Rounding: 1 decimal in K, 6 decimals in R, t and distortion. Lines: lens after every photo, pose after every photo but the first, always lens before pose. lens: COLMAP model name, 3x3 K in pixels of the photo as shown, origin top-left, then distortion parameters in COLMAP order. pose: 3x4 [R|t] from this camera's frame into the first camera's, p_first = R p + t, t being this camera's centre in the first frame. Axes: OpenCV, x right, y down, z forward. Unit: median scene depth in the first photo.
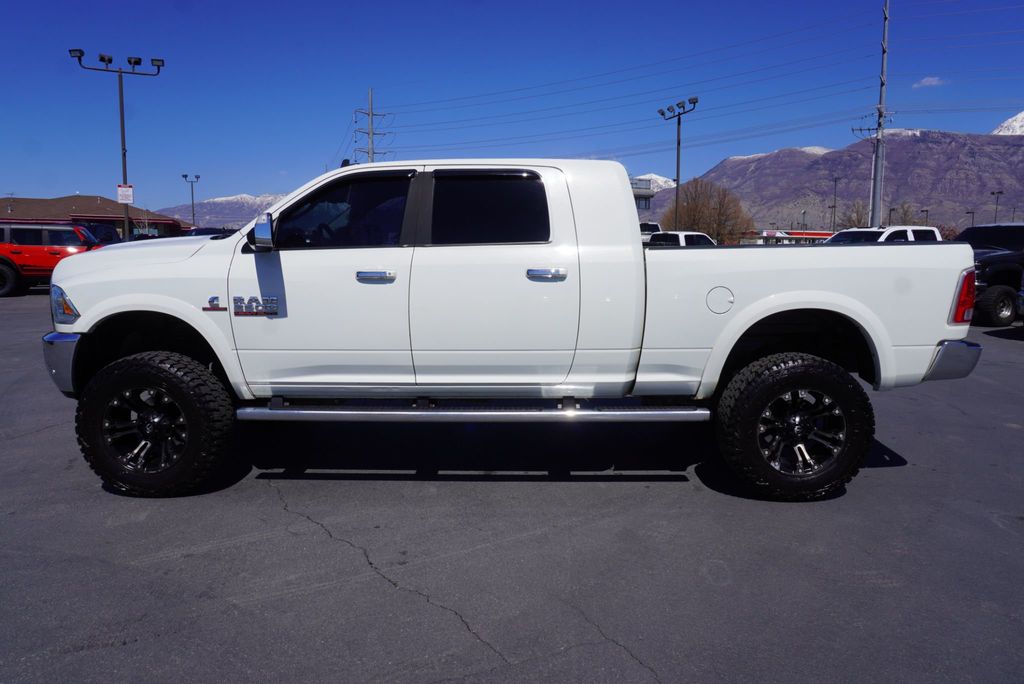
lens RADIAL K [[655.8, 0, 512.0], [0, 655.8, 342.0], [0, 0, 1]] dist [-0.000815, 0.000593]
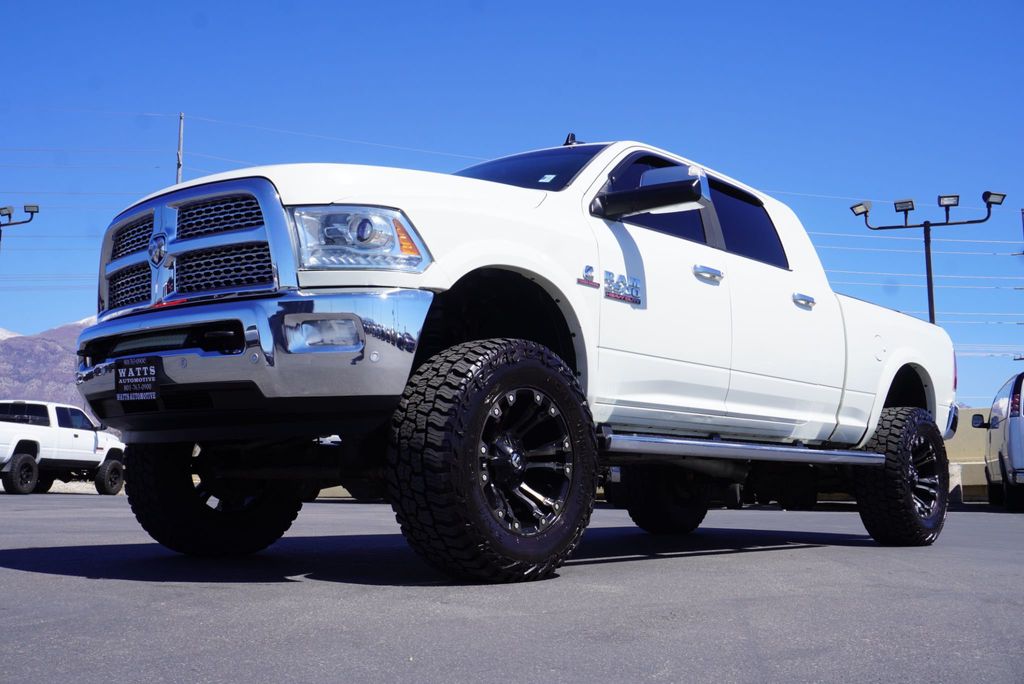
lens RADIAL K [[1022.2, 0, 512.0], [0, 1022.2, 342.0], [0, 0, 1]] dist [-0.005021, 0.000988]
pose [[0.653965, 0.109666, 0.748534, -1.280347], [0.093791, 0.970051, -0.224062, 0.237275], [-0.750688, 0.216734, 0.624094, 0.403339]]
